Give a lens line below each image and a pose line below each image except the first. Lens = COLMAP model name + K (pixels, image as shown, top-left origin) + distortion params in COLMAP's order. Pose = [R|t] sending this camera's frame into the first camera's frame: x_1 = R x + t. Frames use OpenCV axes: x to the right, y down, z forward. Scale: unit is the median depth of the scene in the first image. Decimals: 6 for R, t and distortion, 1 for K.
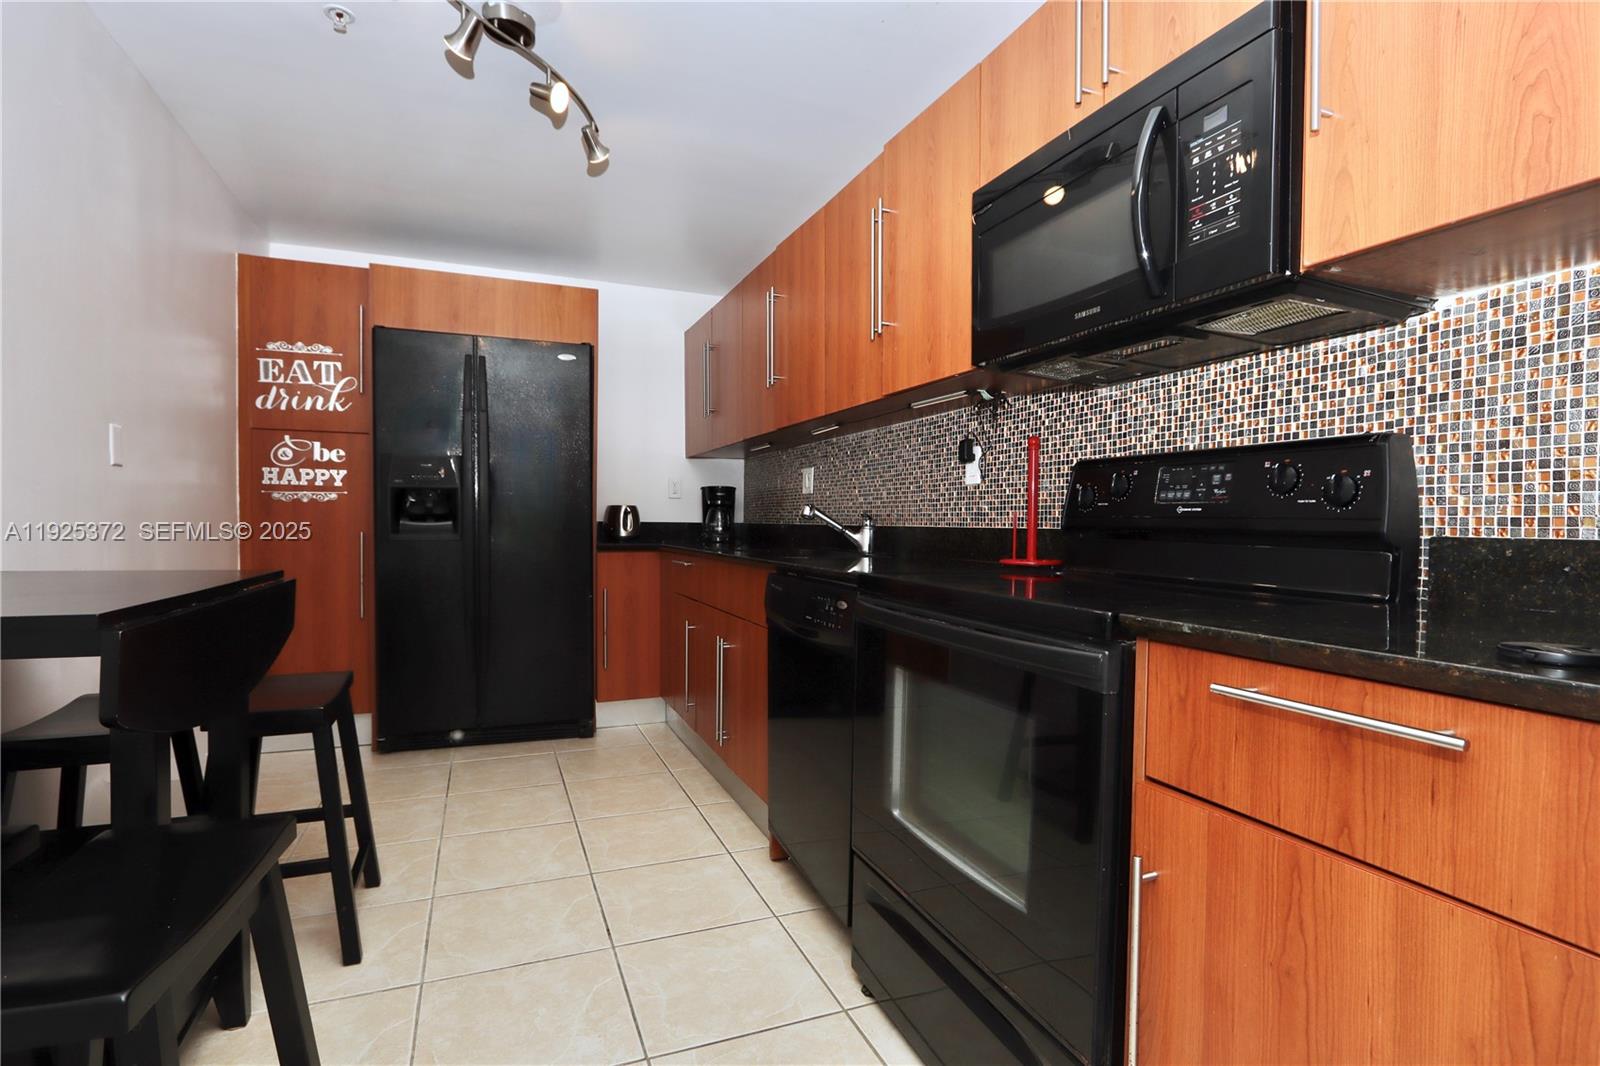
lens RADIAL K [[803.3, 0, 800.0], [0, 803.3, 533.0], [0, 0, 1]] dist [-0.000325, -0.000349]
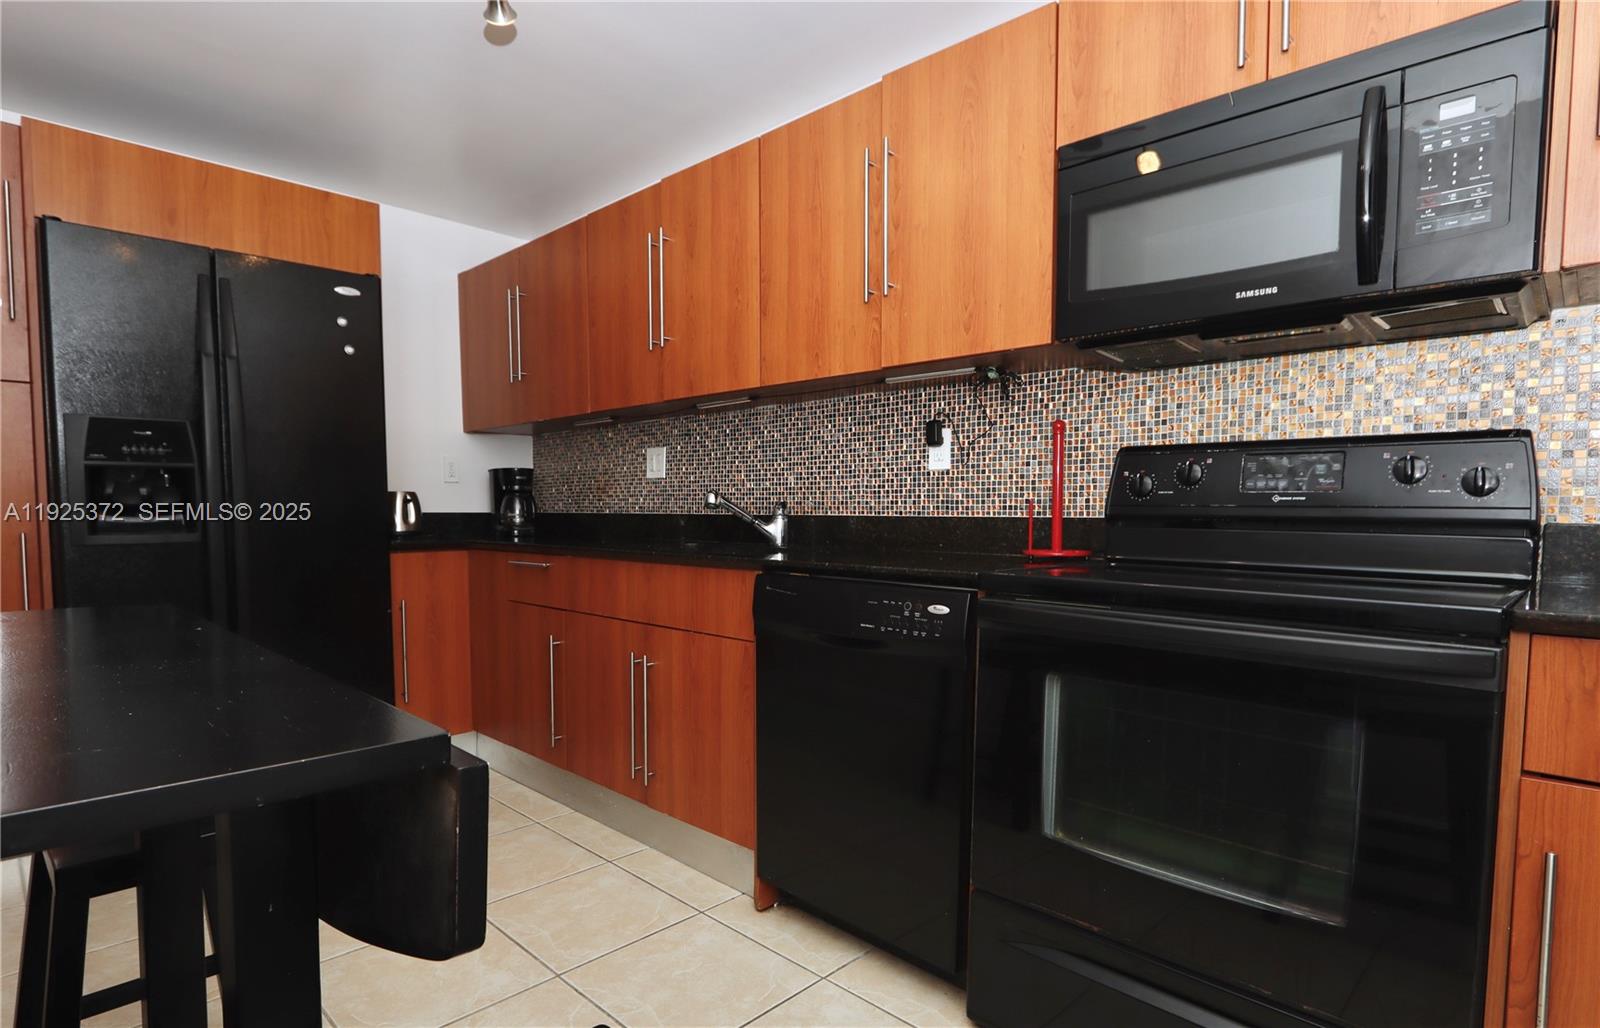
lens RADIAL K [[837.1, 0, 797.3], [0, 837.1, 553.2], [0, 0, 1]] dist [-0.018552, 0.001746]
pose [[0.917249, -0.027614, 0.397357, -0.326397], [0.011498, 0.999014, 0.042885, -0.007806], [-0.398149, -0.034768, 0.916661, 0.181400]]
